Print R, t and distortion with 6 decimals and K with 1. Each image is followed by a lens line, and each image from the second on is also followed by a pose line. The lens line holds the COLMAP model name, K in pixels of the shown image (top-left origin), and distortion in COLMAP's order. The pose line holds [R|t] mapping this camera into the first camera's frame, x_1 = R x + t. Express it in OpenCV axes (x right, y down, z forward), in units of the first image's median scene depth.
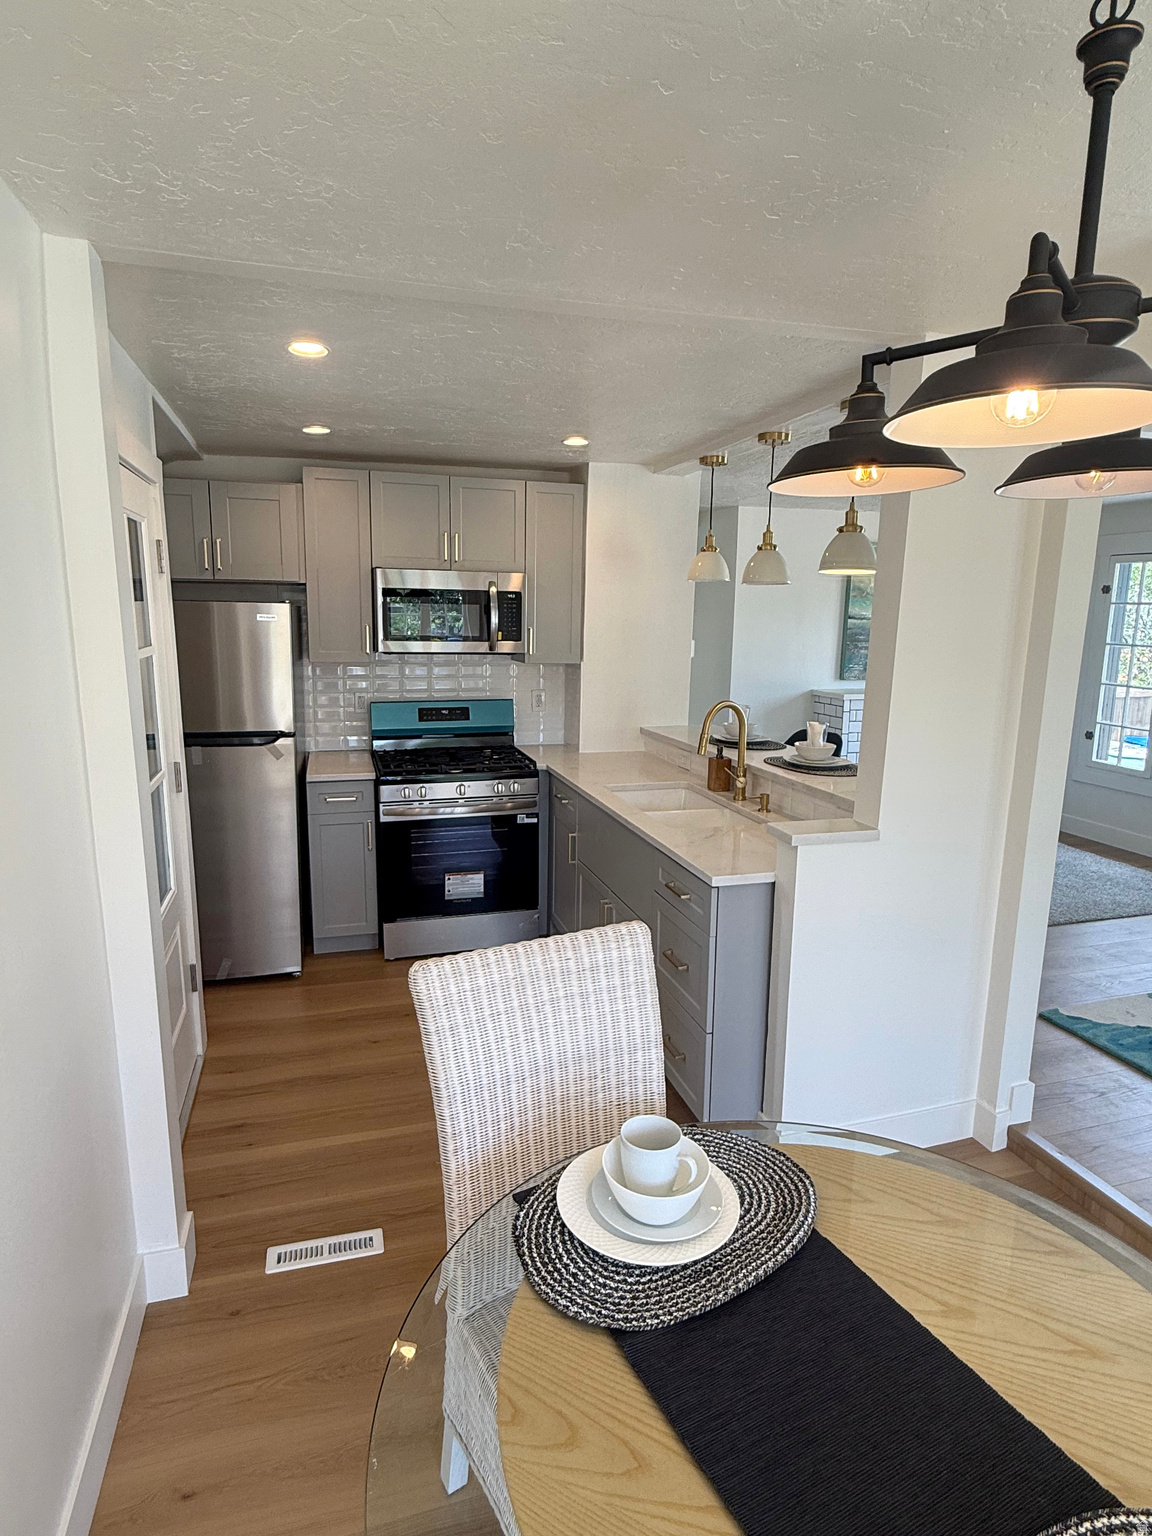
lens RADIAL K [[840.9, 0, 571.3], [0, 840.9, 765.0], [0, 0, 1]] dist [-0.002275, 0.000350]
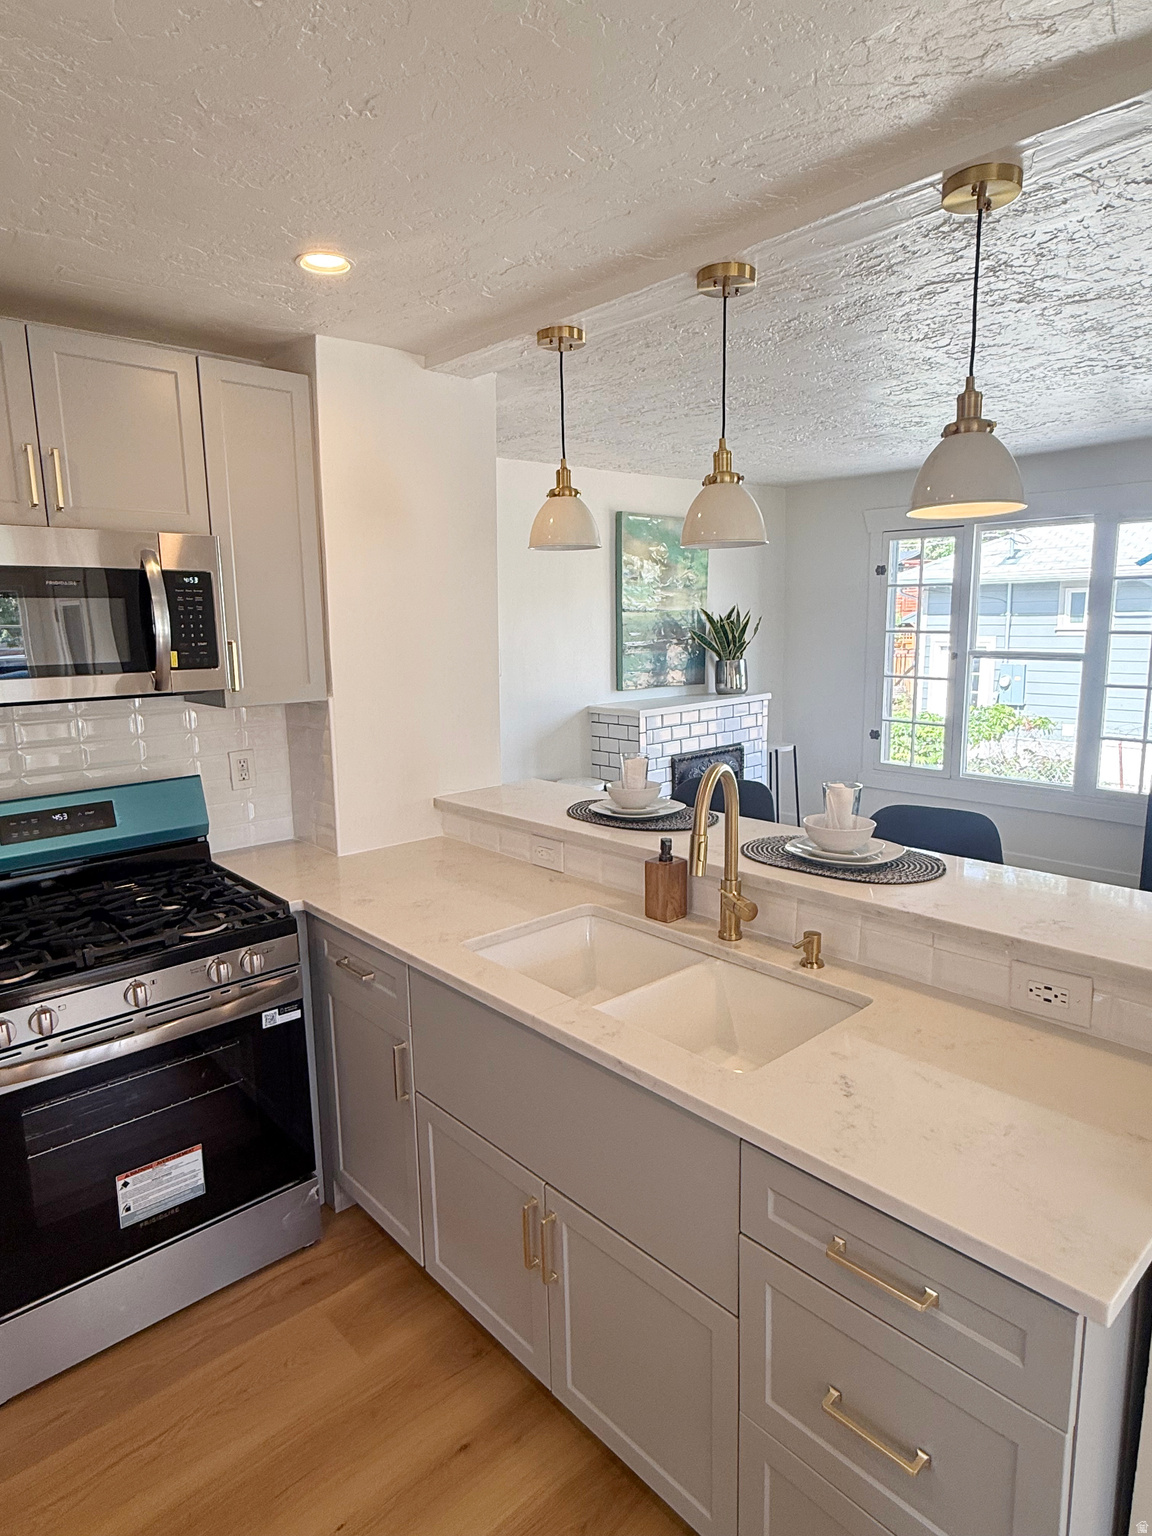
lens RADIAL K [[881.1, 0, 574.7], [0, 881.1, 764.0], [0, 0, 1]] dist [-0.001167, 0.000857]
pose [[0.899847, -0.101455, 0.424243, -0.110143], [0.106374, 0.994252, 0.012143, -0.079519], [-0.423037, 0.034202, 0.905467, 0.467141]]
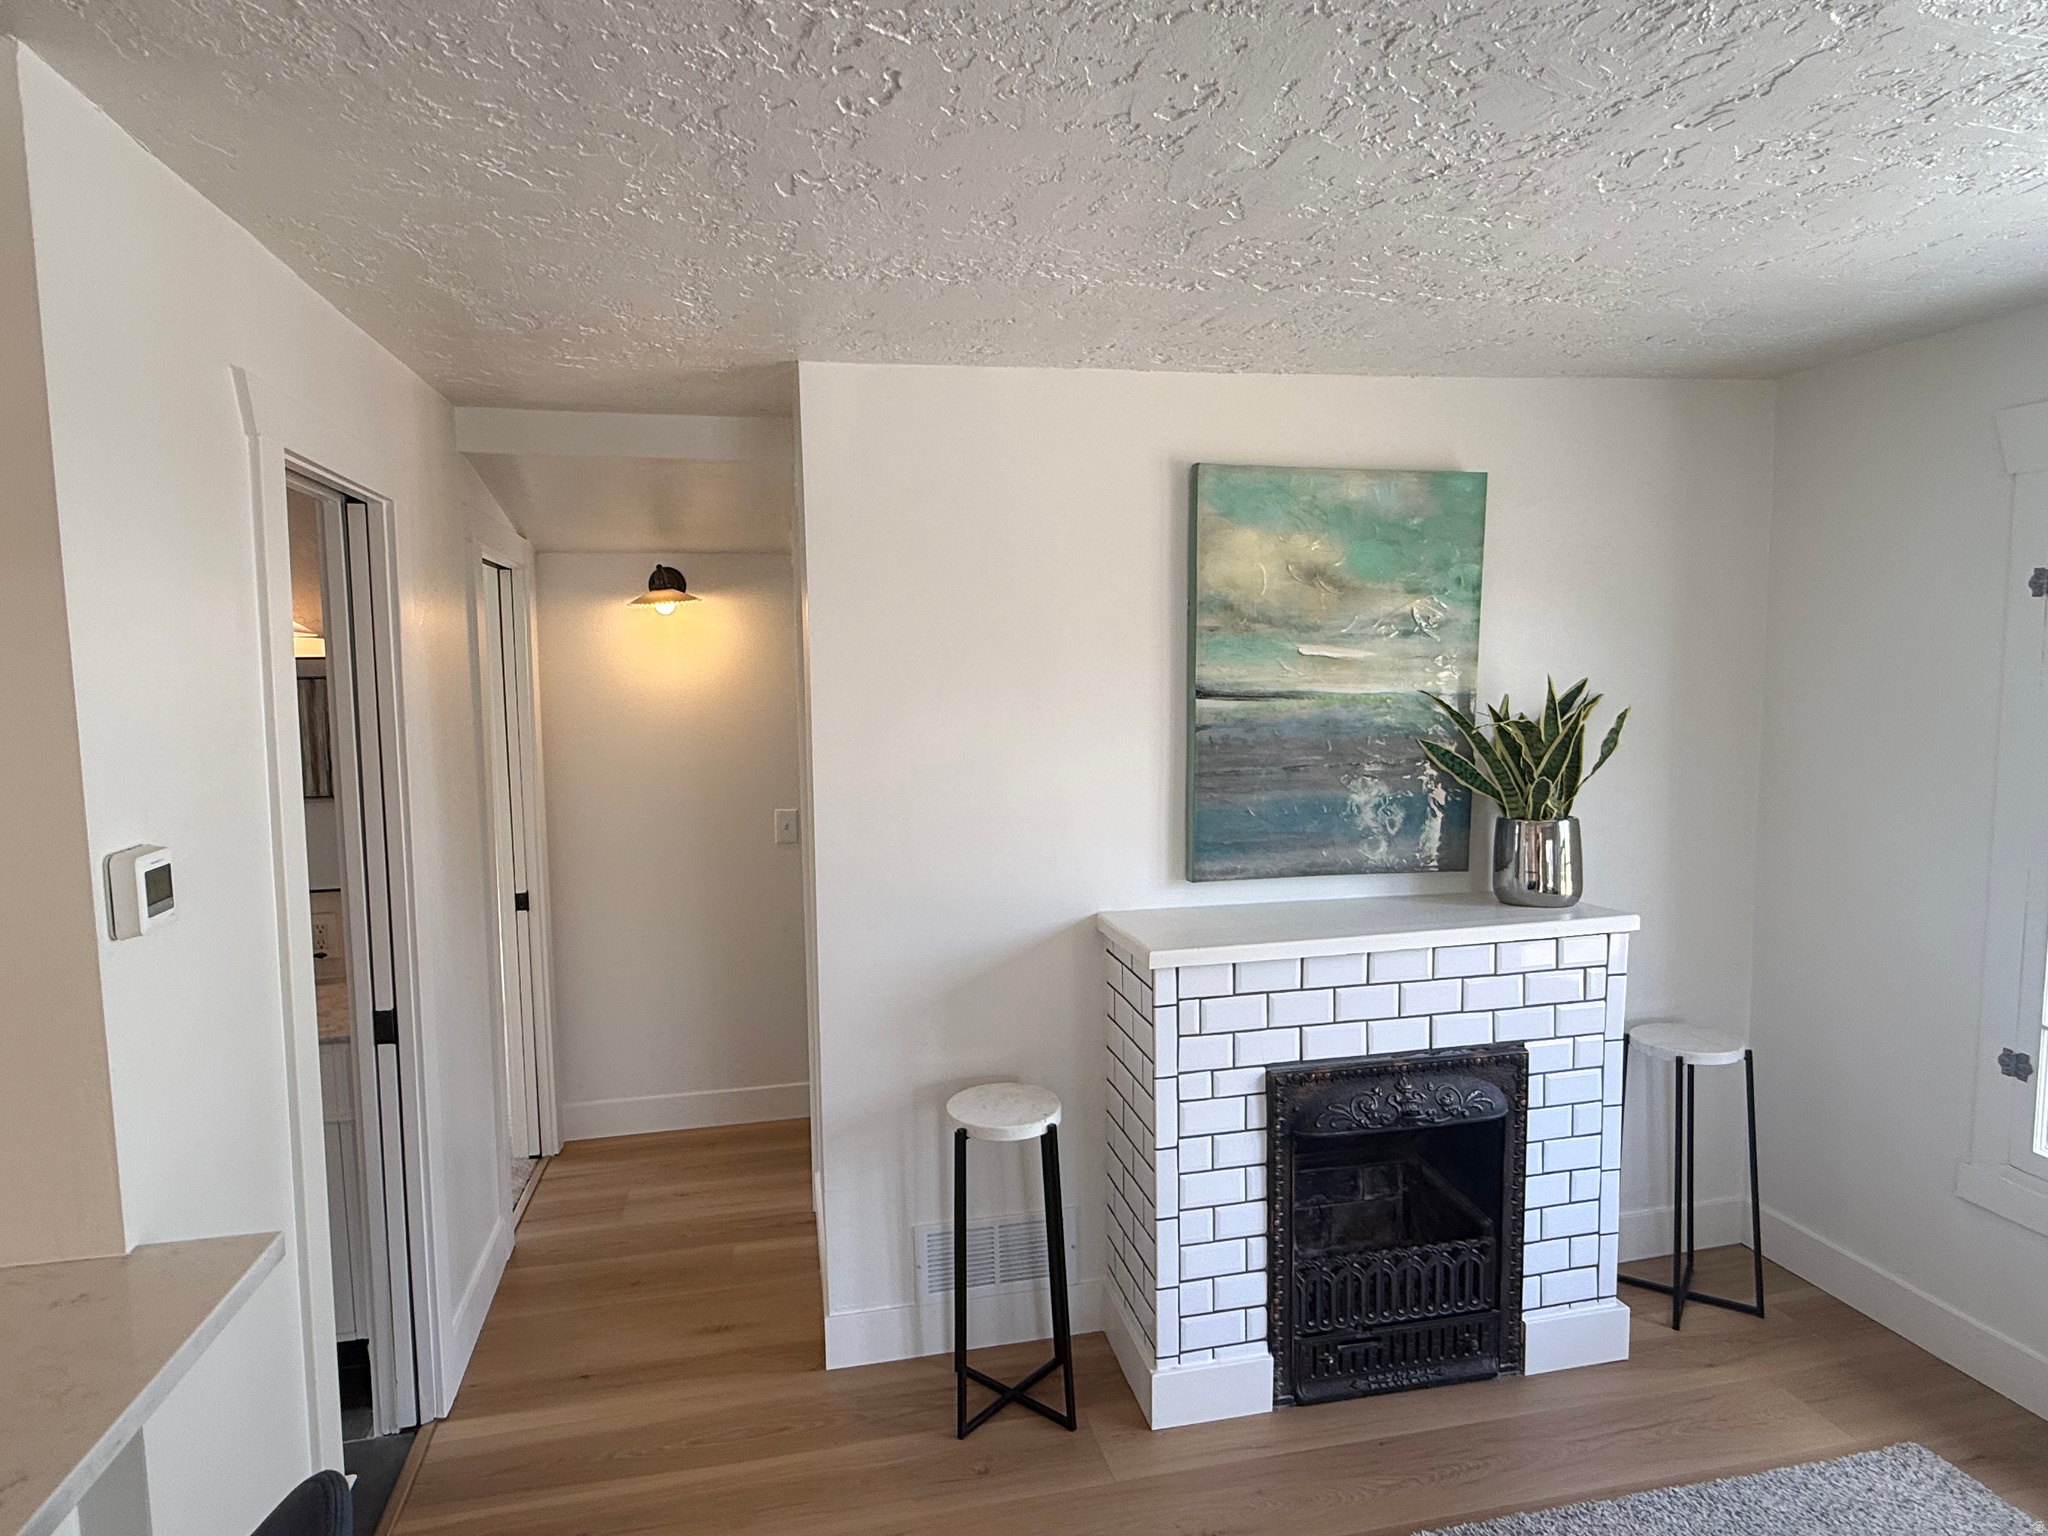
lens RADIAL K [[1174.7, 0, 1023.7], [0, 1174.7, 778.1], [0, 0, 1]] dist [-0.001167, 0.000857]
pose [[0.996627, -0.017802, -0.080108, 0.481965], [0.011221, 0.996580, -0.081864, -0.171800], [0.081292, 0.080689, 0.993419, 0.878753]]
